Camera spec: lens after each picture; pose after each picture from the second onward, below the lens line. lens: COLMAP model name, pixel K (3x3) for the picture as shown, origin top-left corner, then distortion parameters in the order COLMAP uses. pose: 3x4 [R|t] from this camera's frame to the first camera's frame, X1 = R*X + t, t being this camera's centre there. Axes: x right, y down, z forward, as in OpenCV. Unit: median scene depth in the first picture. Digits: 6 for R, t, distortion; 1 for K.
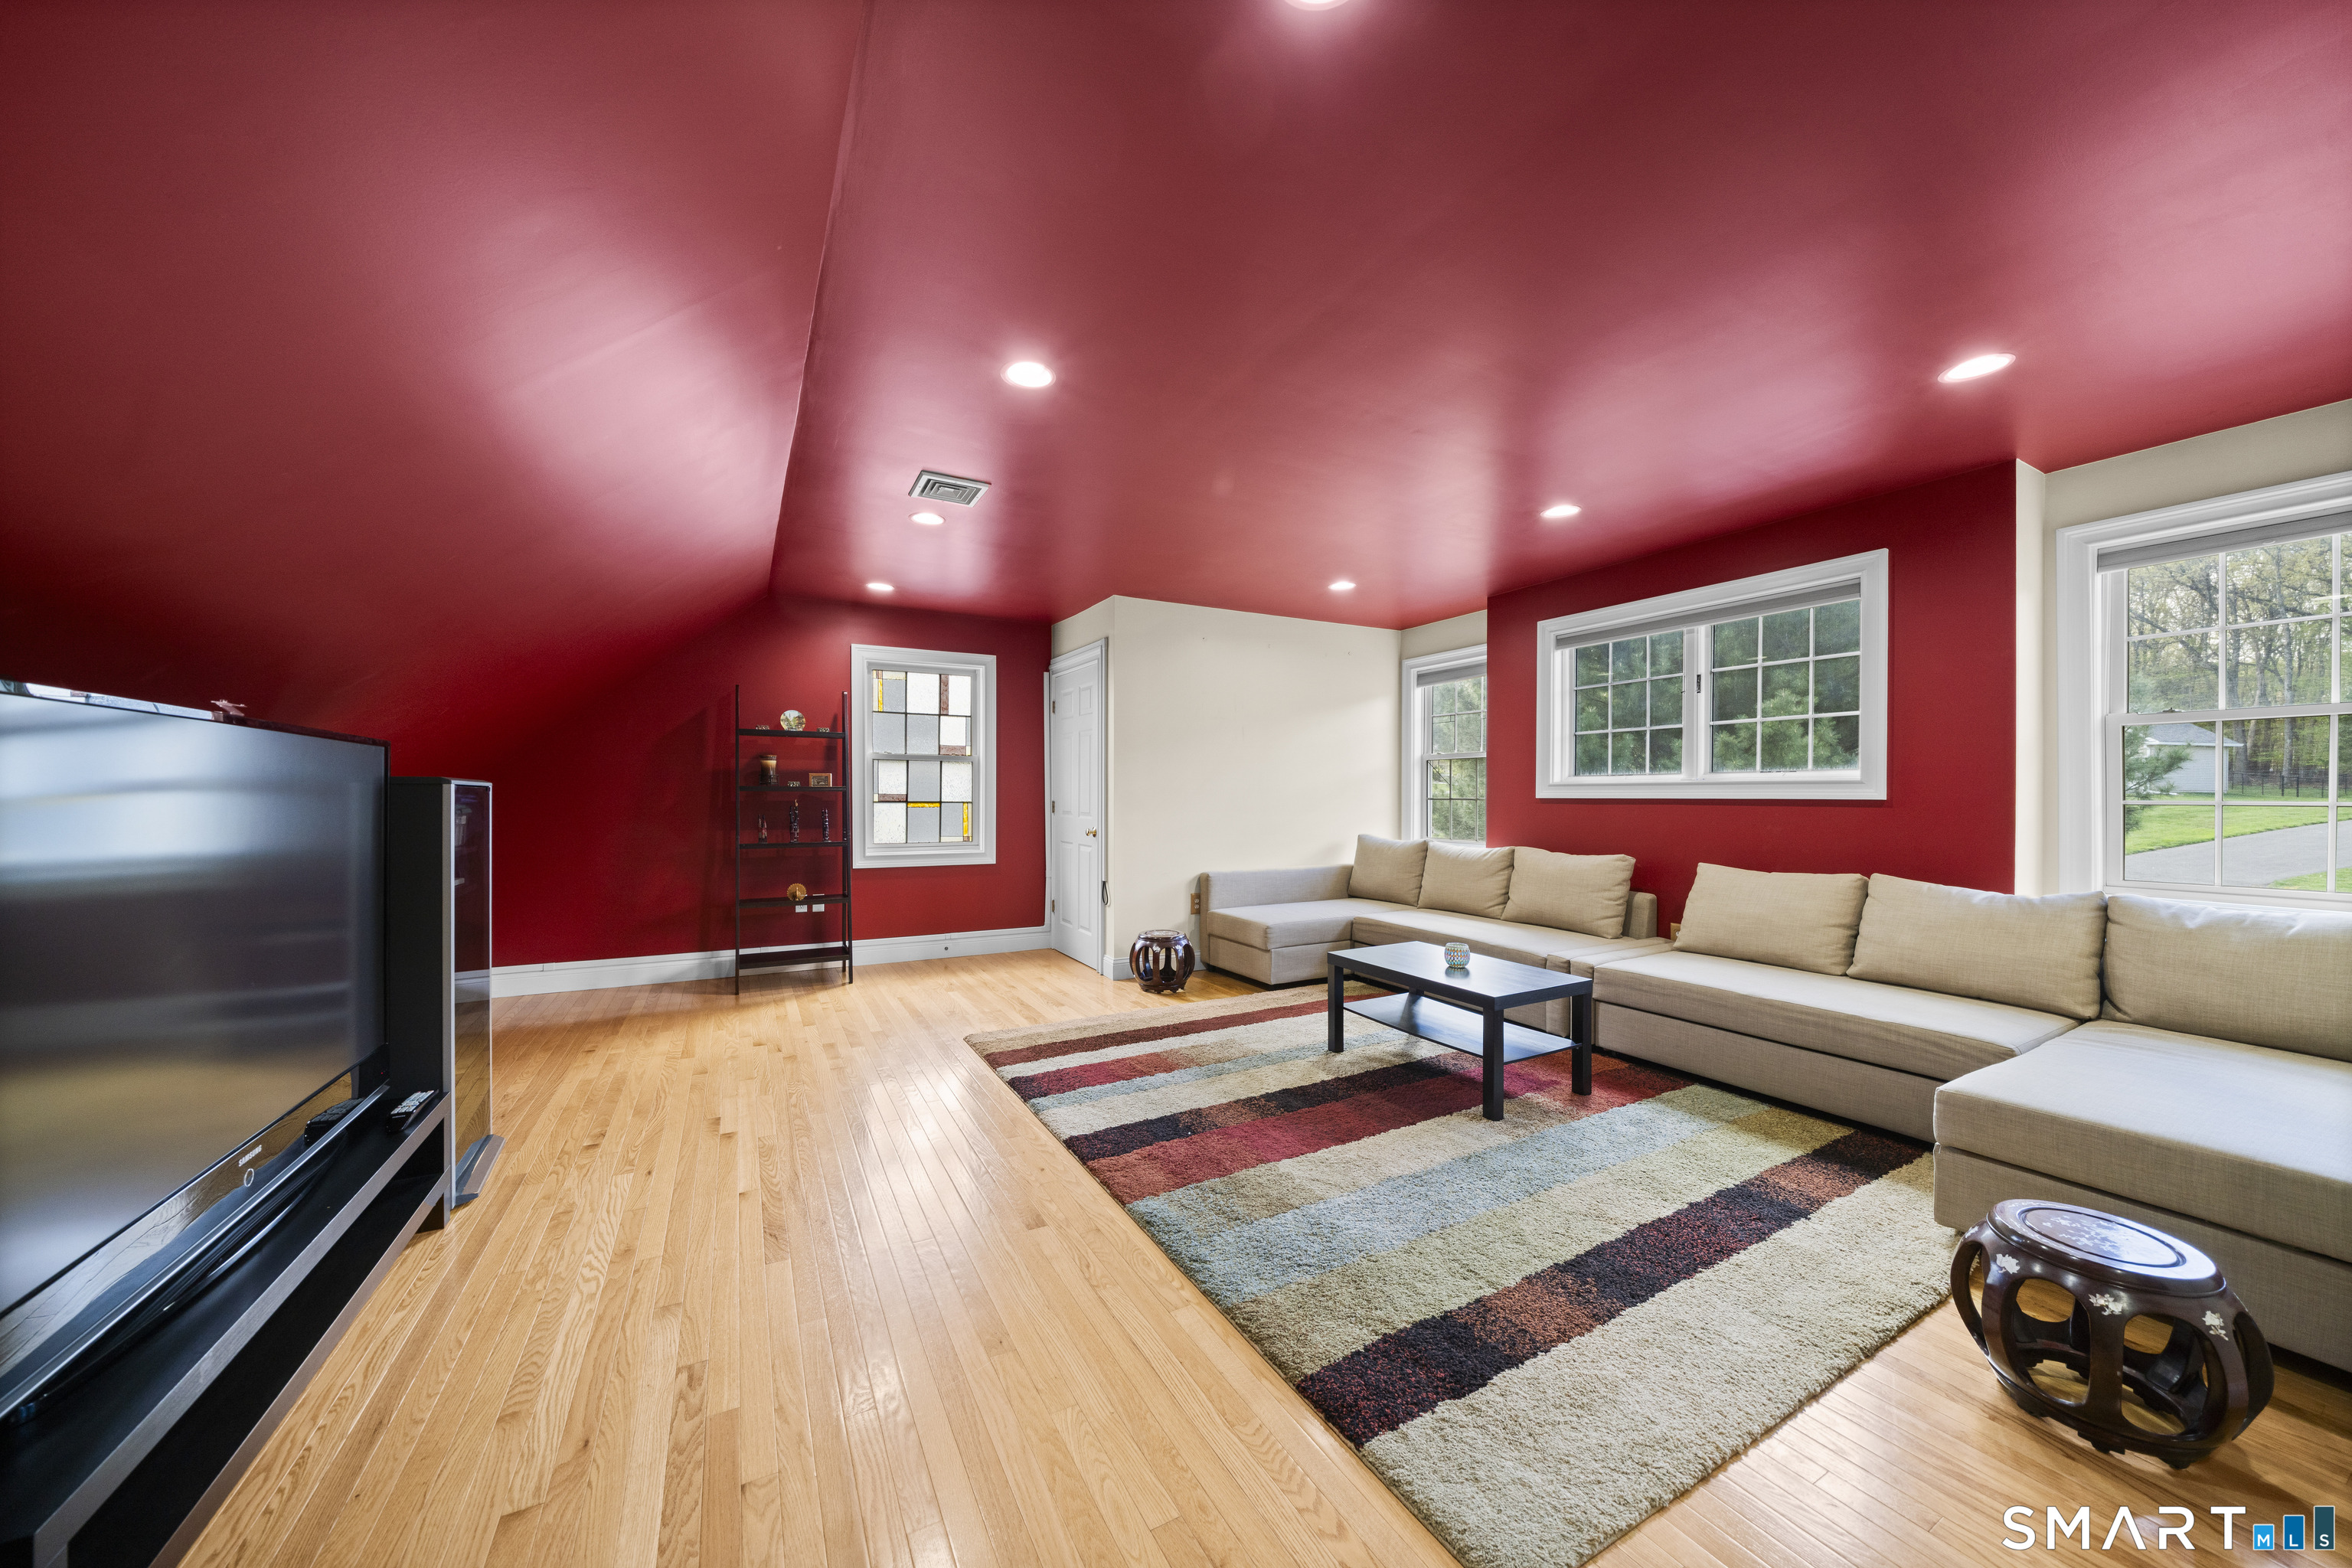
lens RADIAL K [[802.9, 0, 1161.4], [0, 802.9, 791.4], [0, 0, 1]] dist [-0.004743, -0.000305]
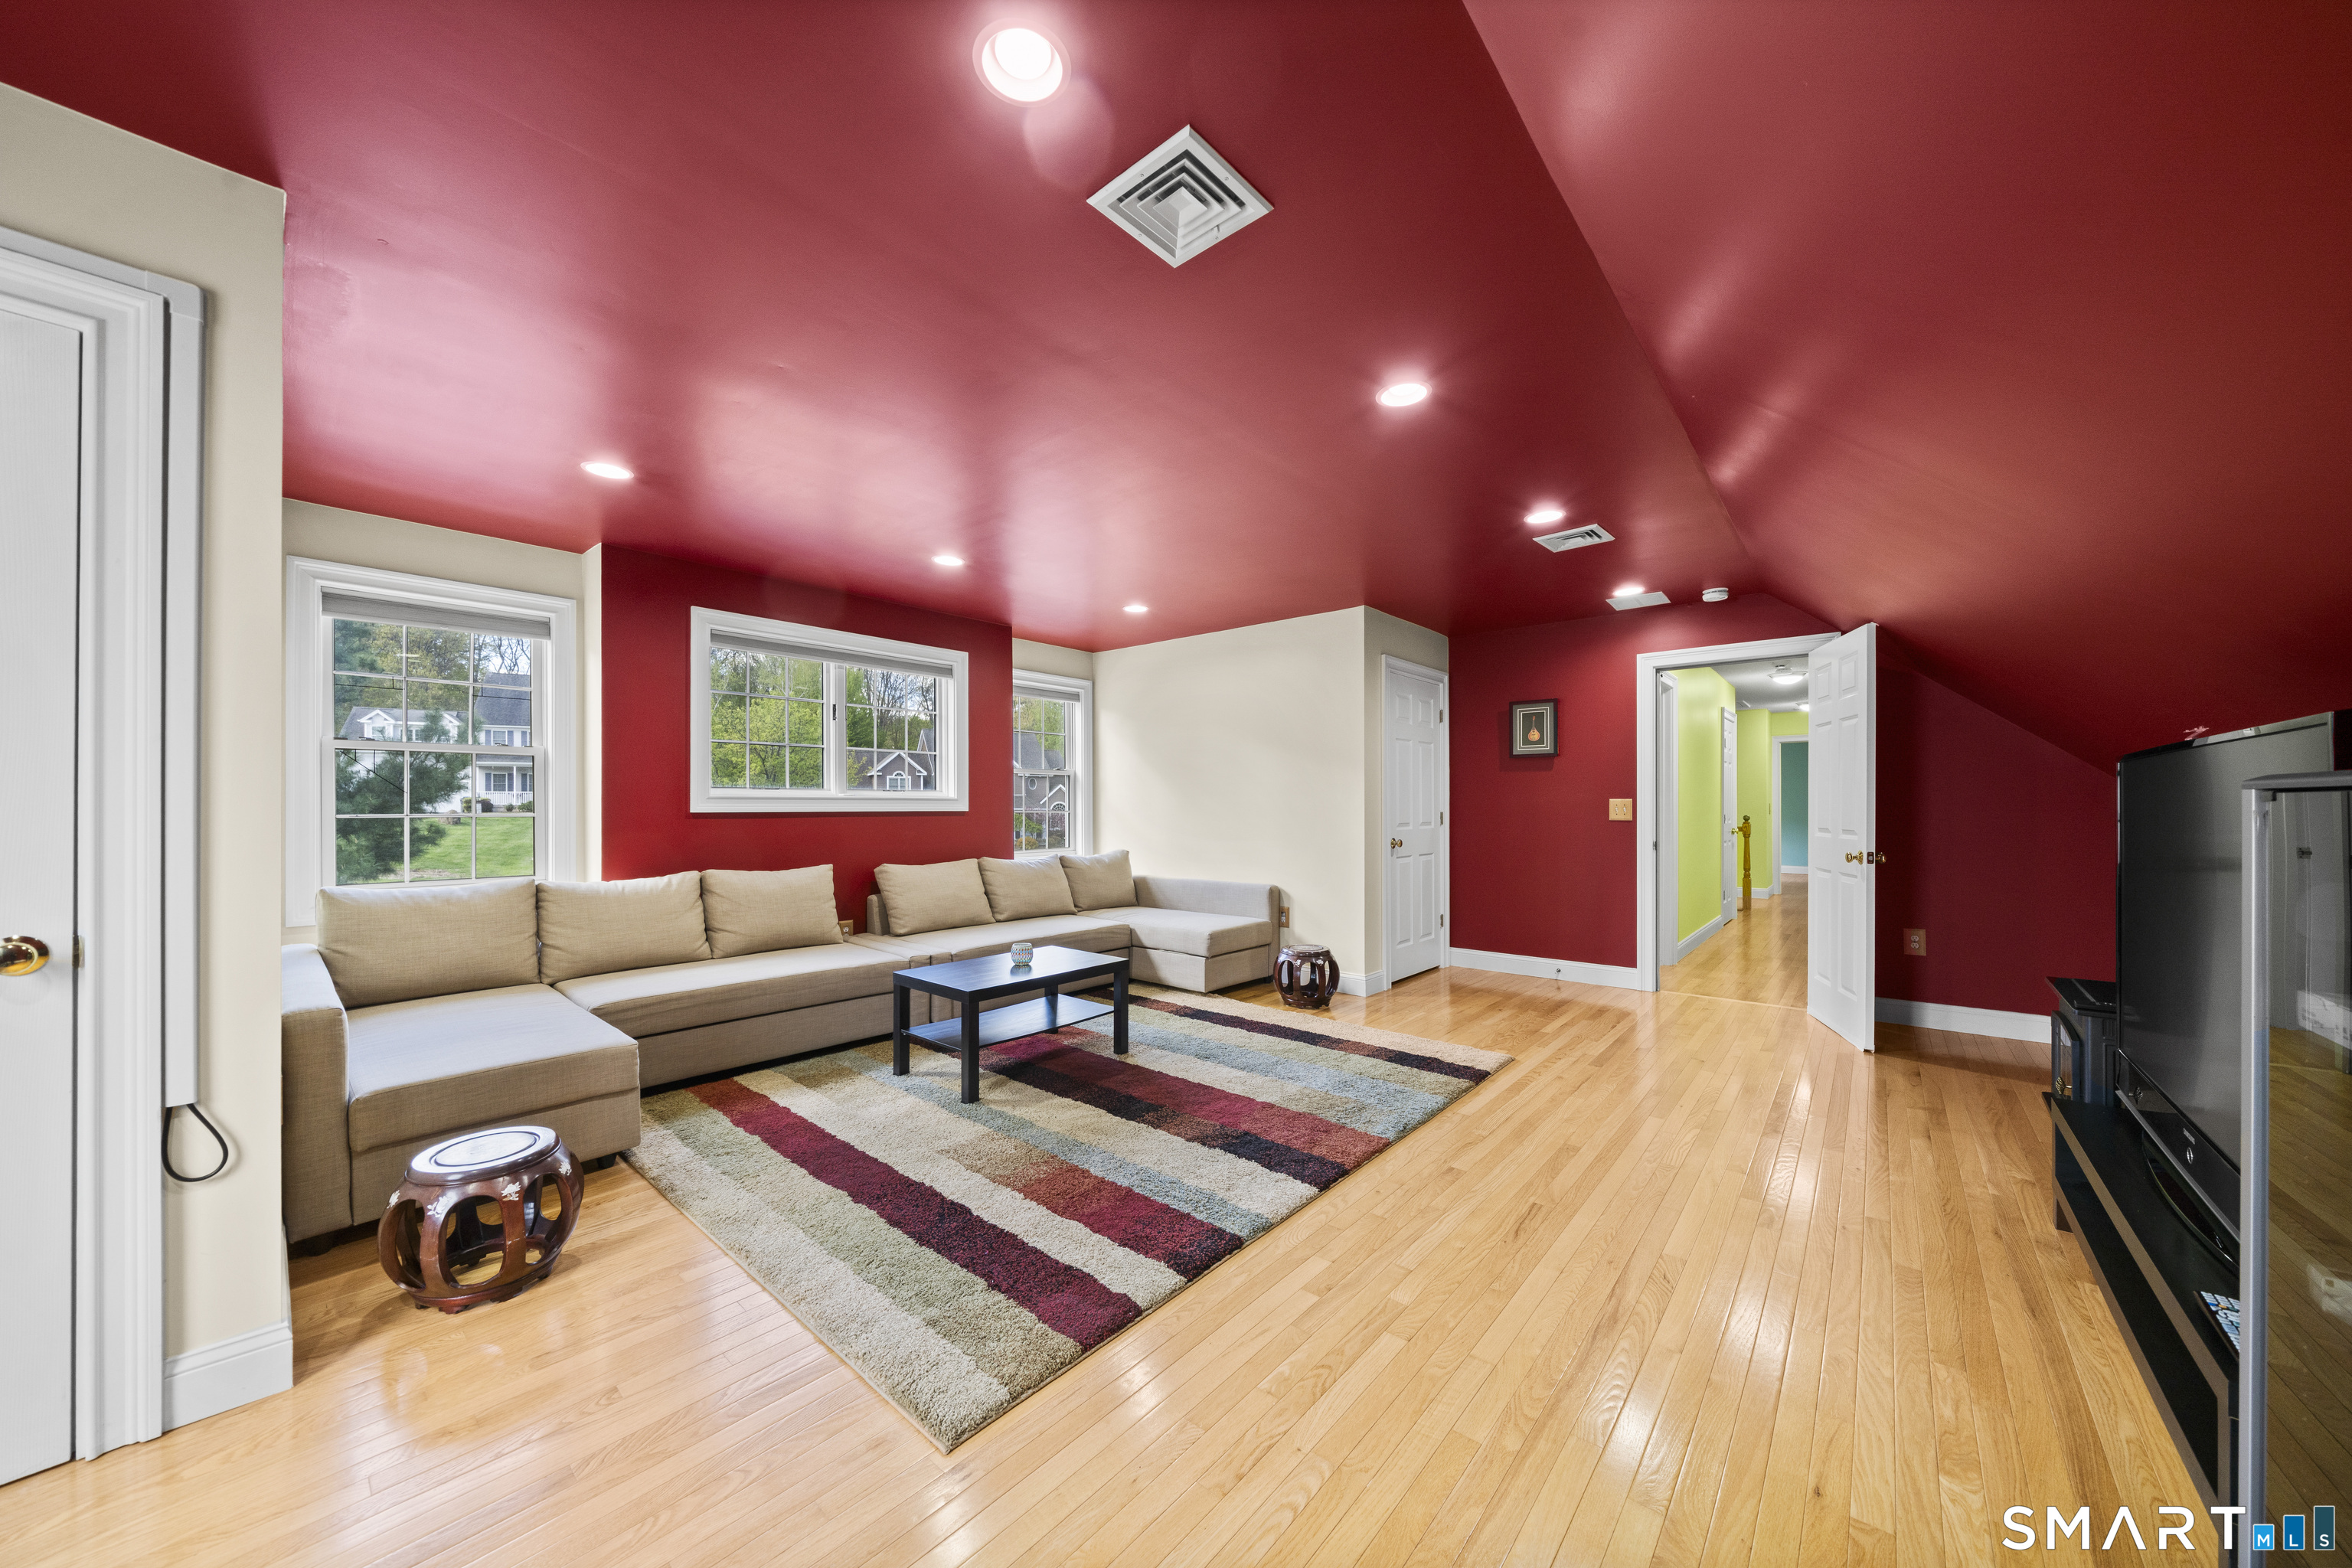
lens RADIAL K [[802.9, 0, 1157.8], [0, 802.9, 803.1], [0, 0, 1]] dist [-0.004743, -0.000305]
pose [[-0.341309, -0.002646, 0.939947, -0.729892], [-0.009545, 0.999954, -0.000651, -0.008409], [-0.939903, -0.009194, -0.341319, 1.178128]]
